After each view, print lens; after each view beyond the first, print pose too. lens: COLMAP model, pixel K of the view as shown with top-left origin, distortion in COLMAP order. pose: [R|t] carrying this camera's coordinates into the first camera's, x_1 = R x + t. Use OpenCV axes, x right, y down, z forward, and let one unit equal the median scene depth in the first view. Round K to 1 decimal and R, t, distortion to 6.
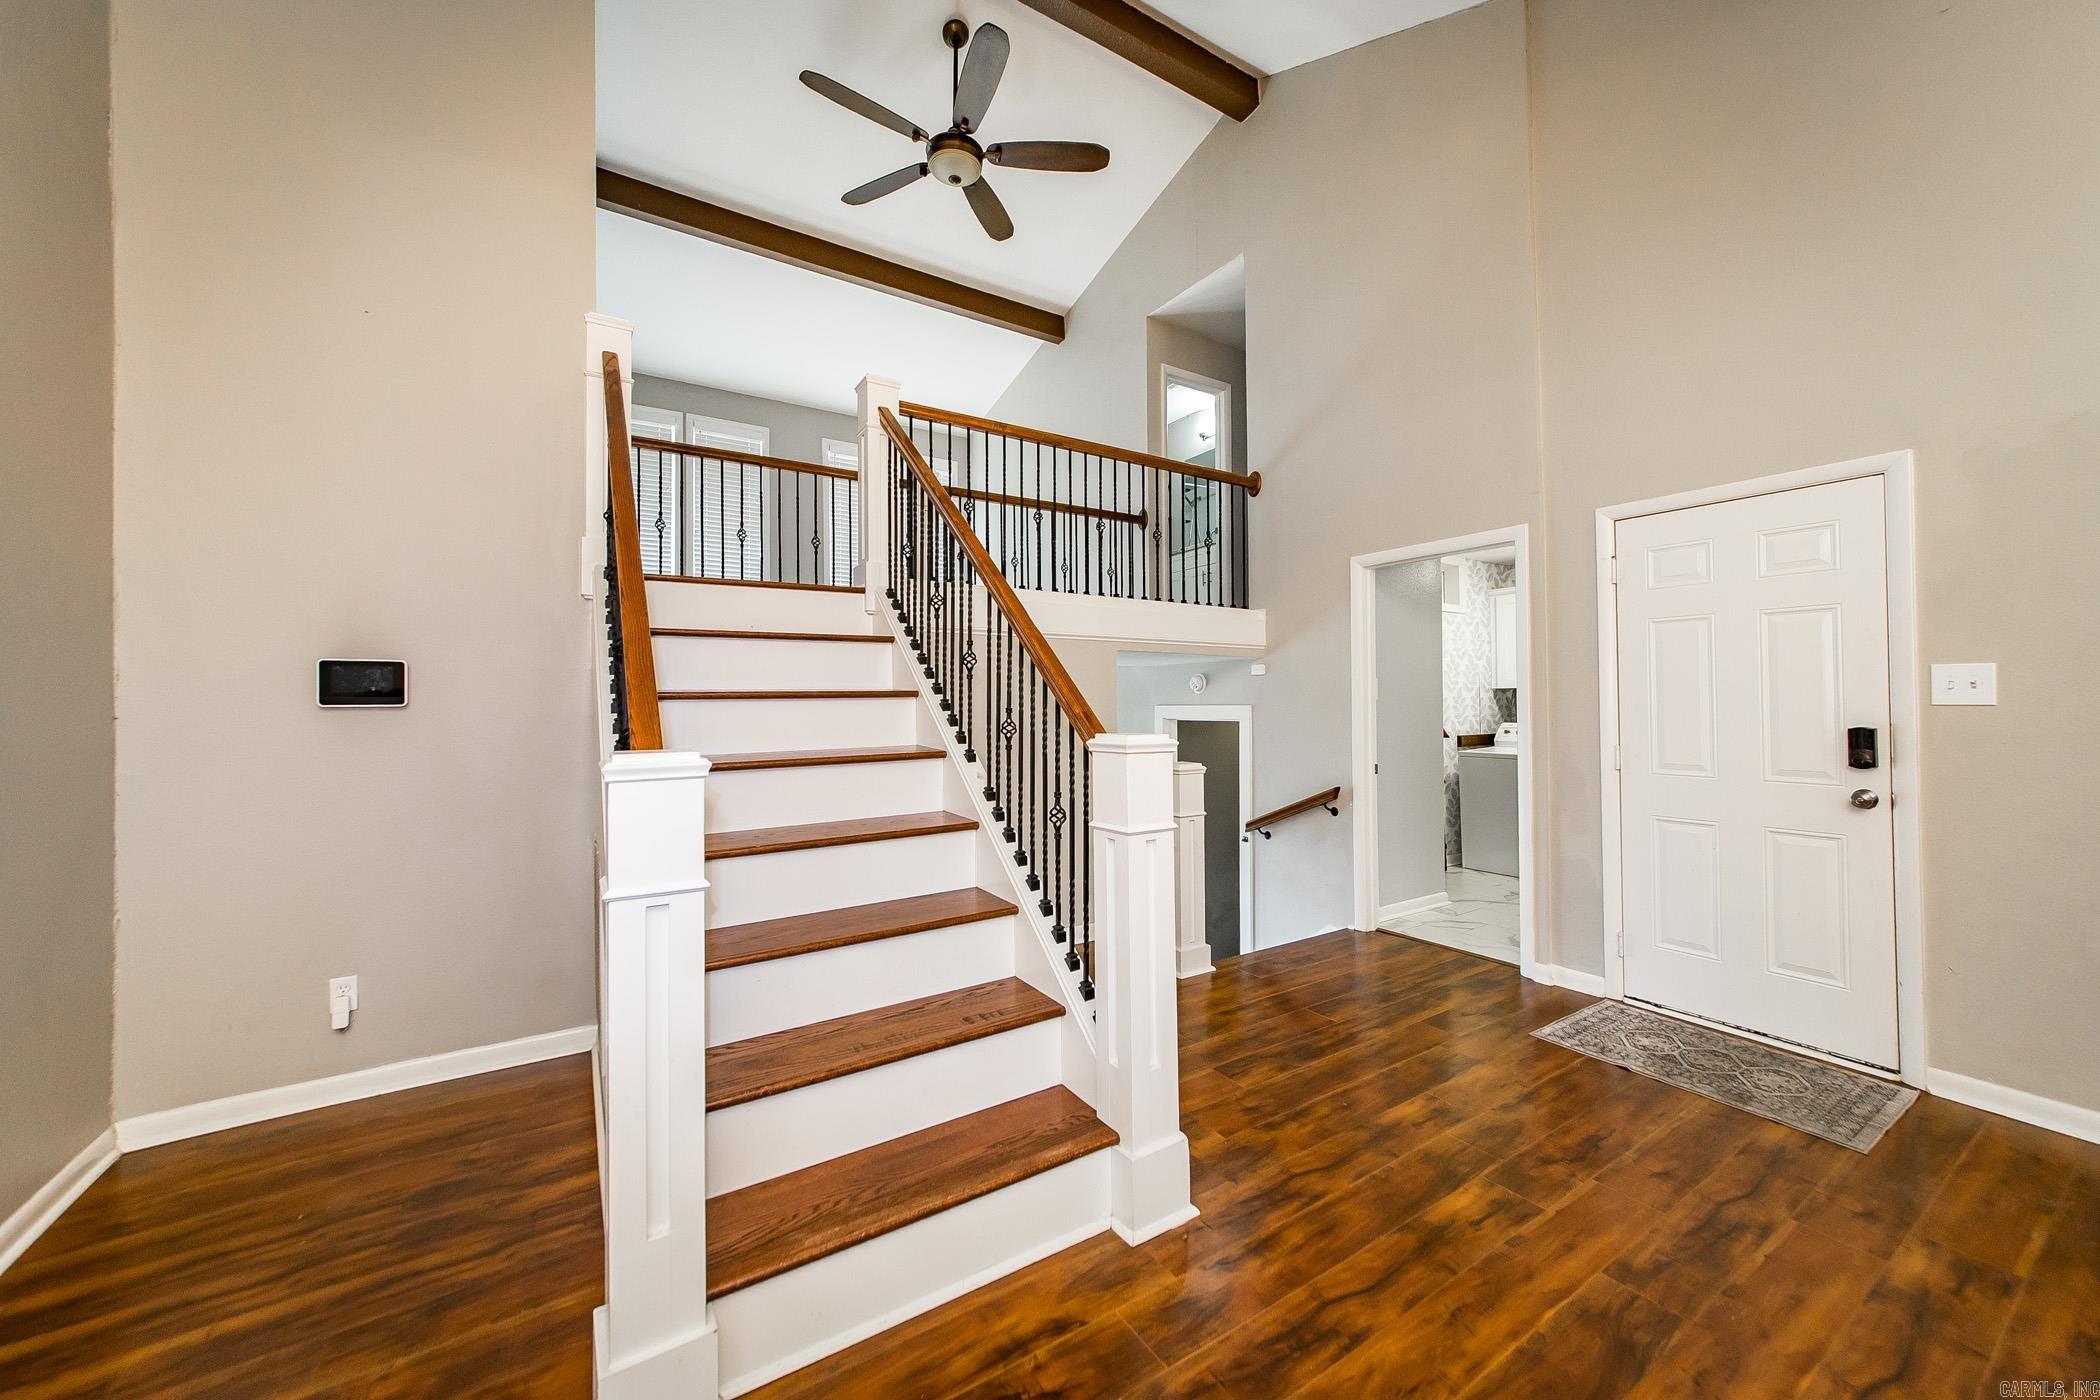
lens RADIAL K [[741.6, 0, 1066.6], [0, 741.6, 705.4], [0, 0, 1]] dist [0.000013, 0.000412]
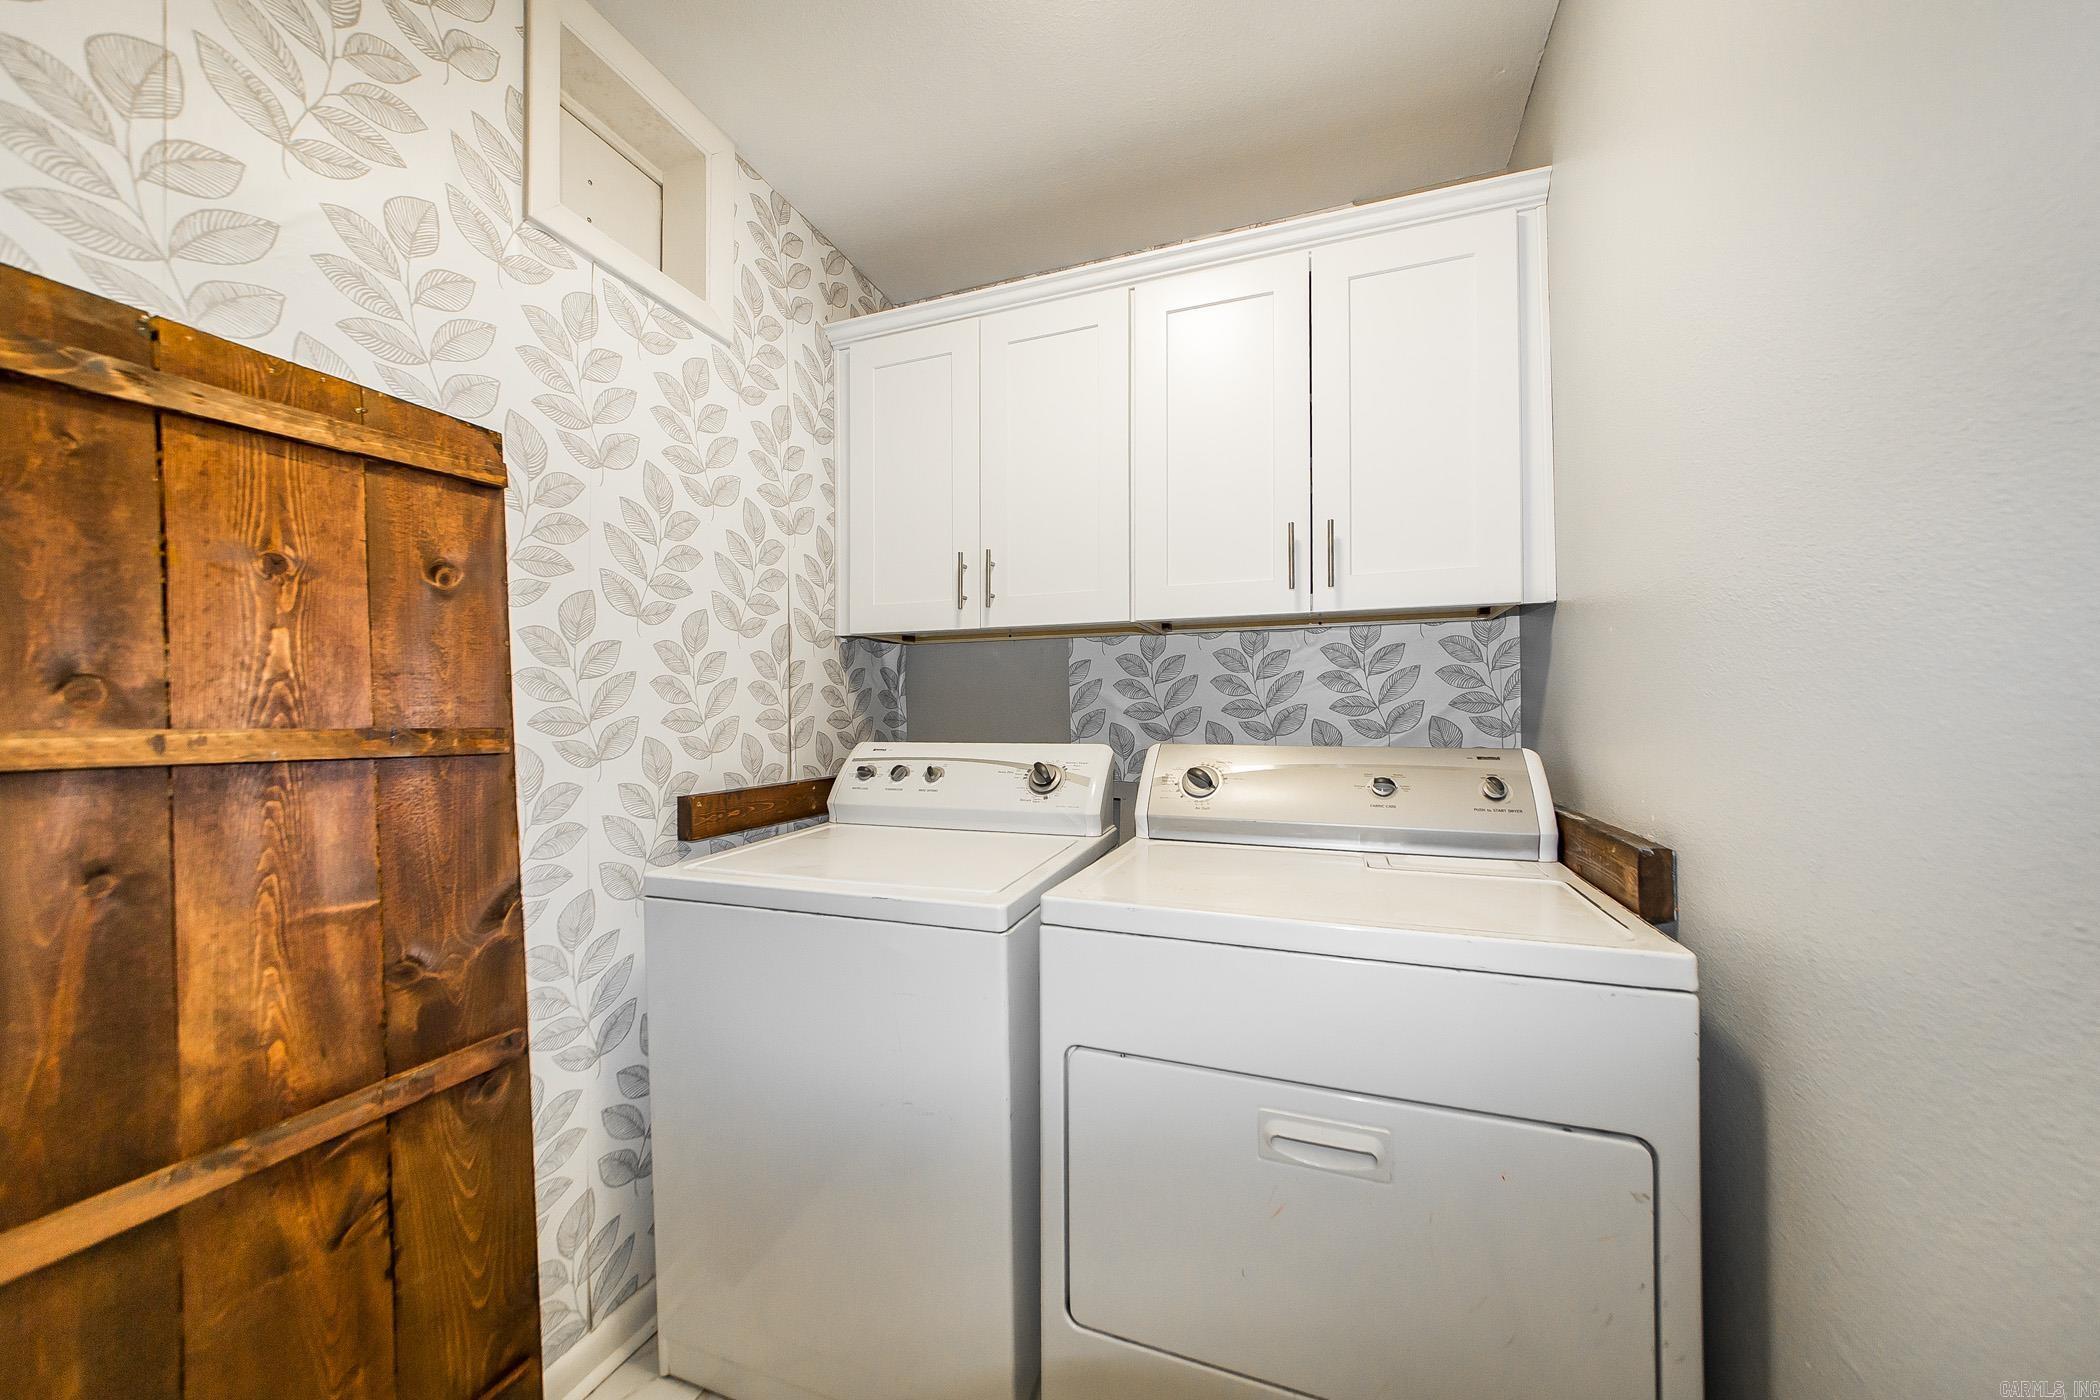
lens RADIAL K [[741.6, 0, 1050.3], [0, 741.6, 705.5], [0, 0, 1]] dist [0.000013, 0.000412]
pose [[0.800474, 0.012252, 0.599242, 0.461649], [-0.006204, 0.999907, -0.012156, 0.011553], [-0.599336, 0.006013, 0.800475, 0.697295]]
